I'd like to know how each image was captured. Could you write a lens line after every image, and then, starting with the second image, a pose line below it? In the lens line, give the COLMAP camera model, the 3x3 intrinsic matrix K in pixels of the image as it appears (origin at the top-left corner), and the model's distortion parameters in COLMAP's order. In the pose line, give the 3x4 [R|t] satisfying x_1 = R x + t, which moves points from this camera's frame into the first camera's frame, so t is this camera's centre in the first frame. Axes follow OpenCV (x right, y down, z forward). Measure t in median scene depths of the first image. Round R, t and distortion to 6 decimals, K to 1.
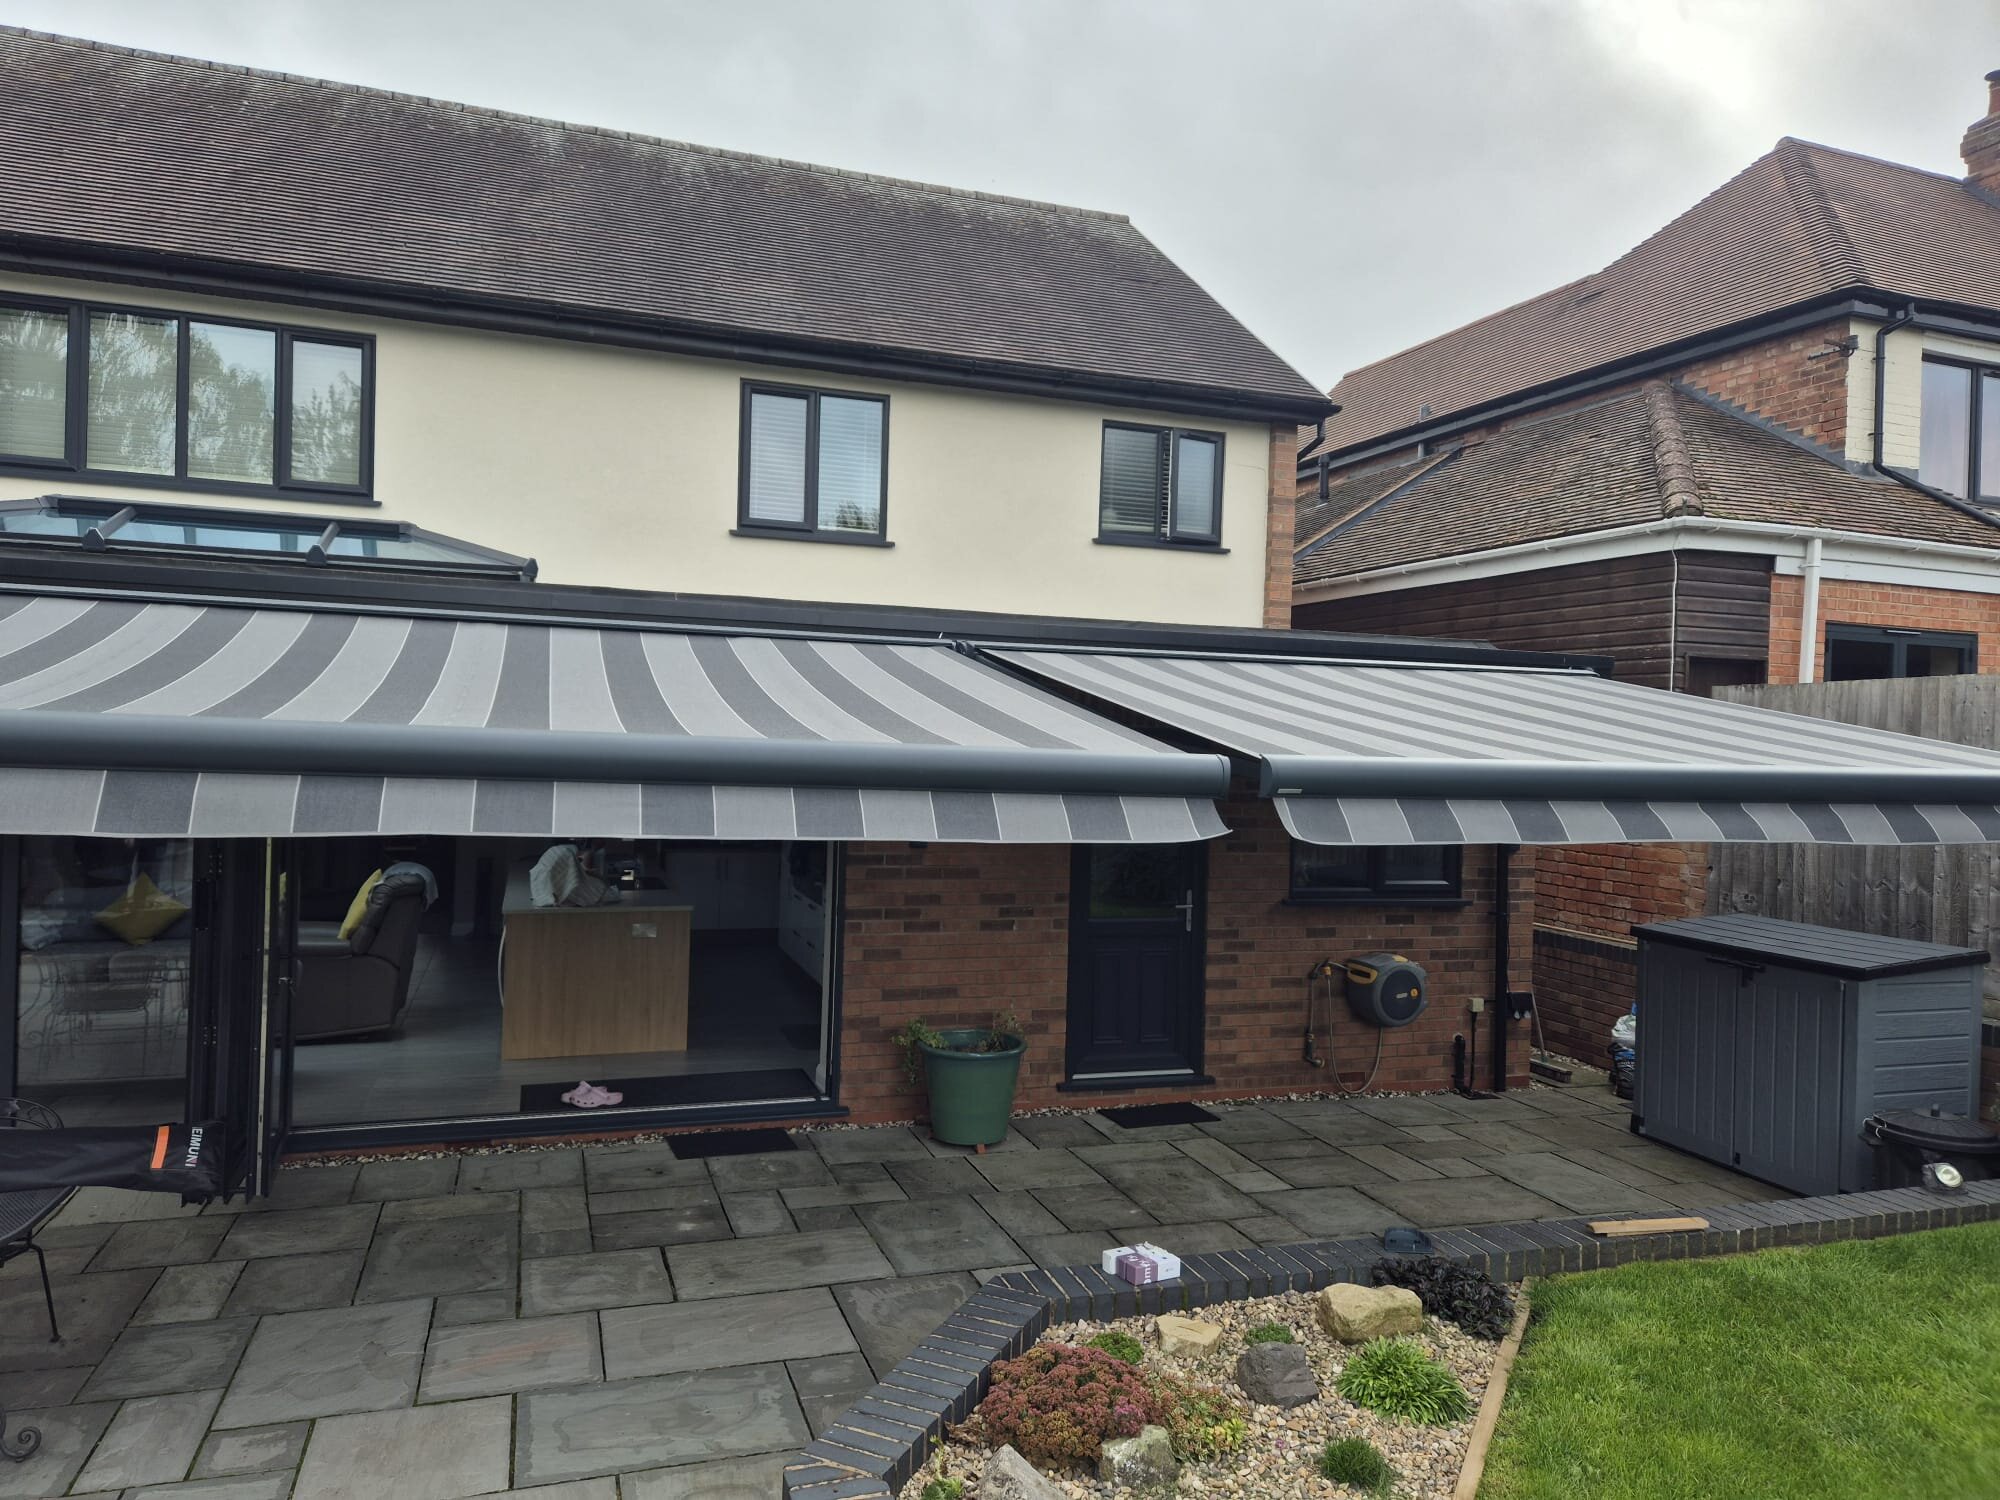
lens RADIAL K [[1334.5, 0, 985.8], [0, 1334.5, 743.1], [0, 0, 1]] dist [0.068959, -0.059748]
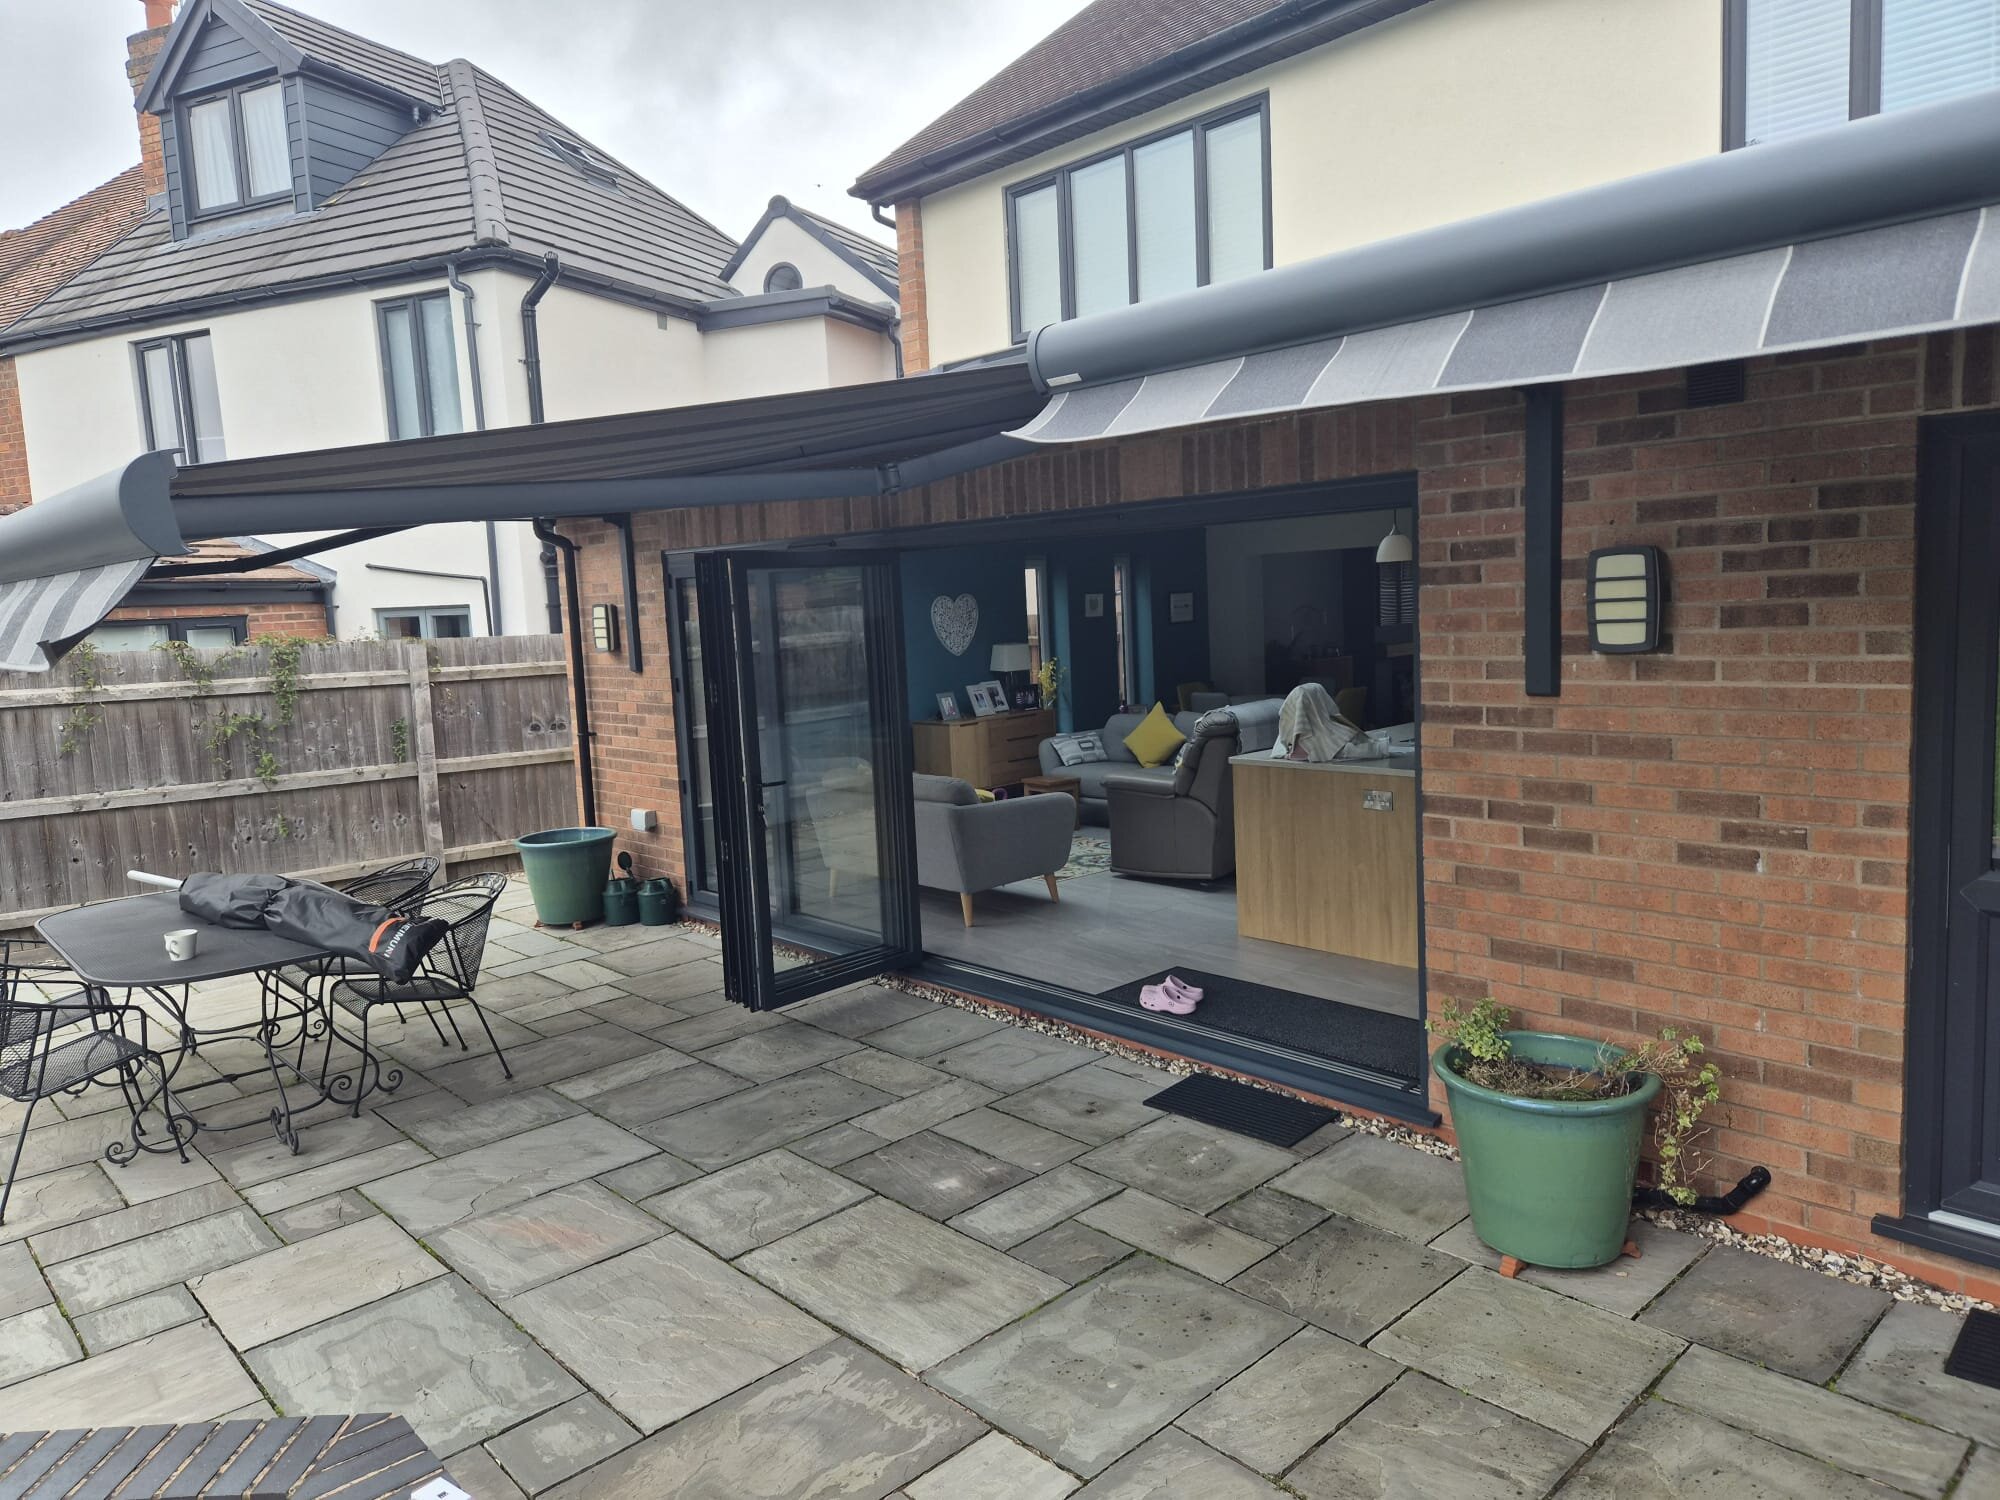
lens RADIAL K [[1334.5, 0, 1007.2], [0, 1334.5, 738.3], [0, 0, 1]] dist [0.068959, -0.059748]
pose [[0.412124, 0.051843, -0.909652, 0.399755], [0.056810, 0.994975, 0.082444, 0.042005], [0.909355, -0.085654, 0.407107, 0.639617]]
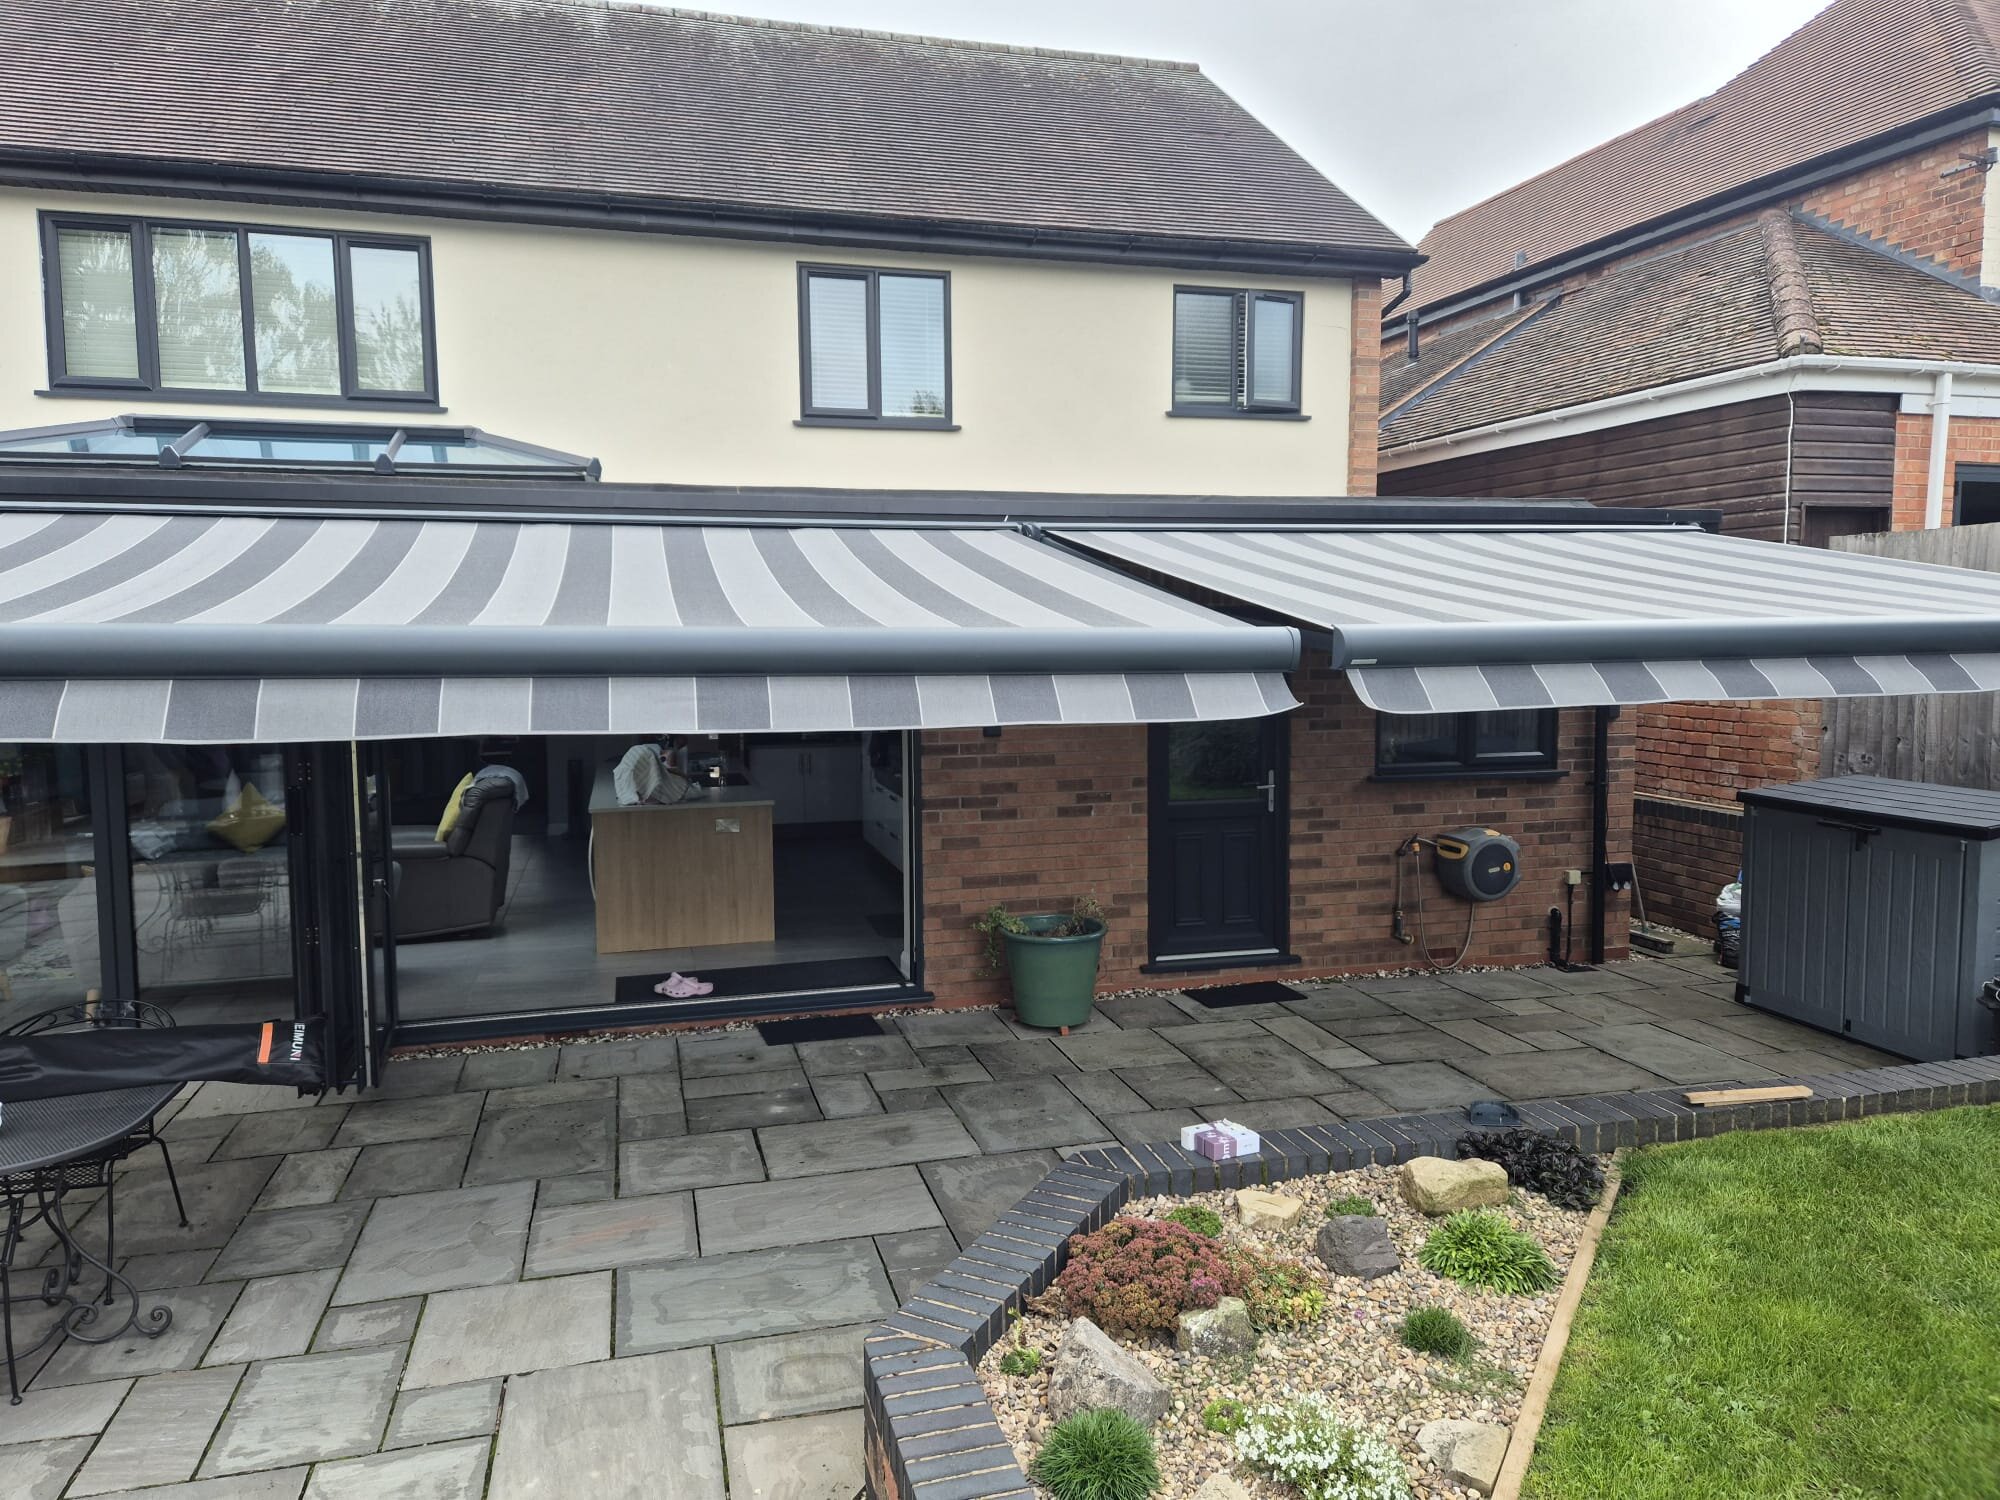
lens RADIAL K [[1334.5, 0, 990.8], [0, 1334.5, 741.7], [0, 0, 1]] dist [0.068959, -0.059748]
pose [[0.997405, -0.032538, -0.064230, 0.012843], [0.037623, 0.996115, 0.079624, 0.004058], [0.061390, -0.081834, 0.994754, 0.014321]]
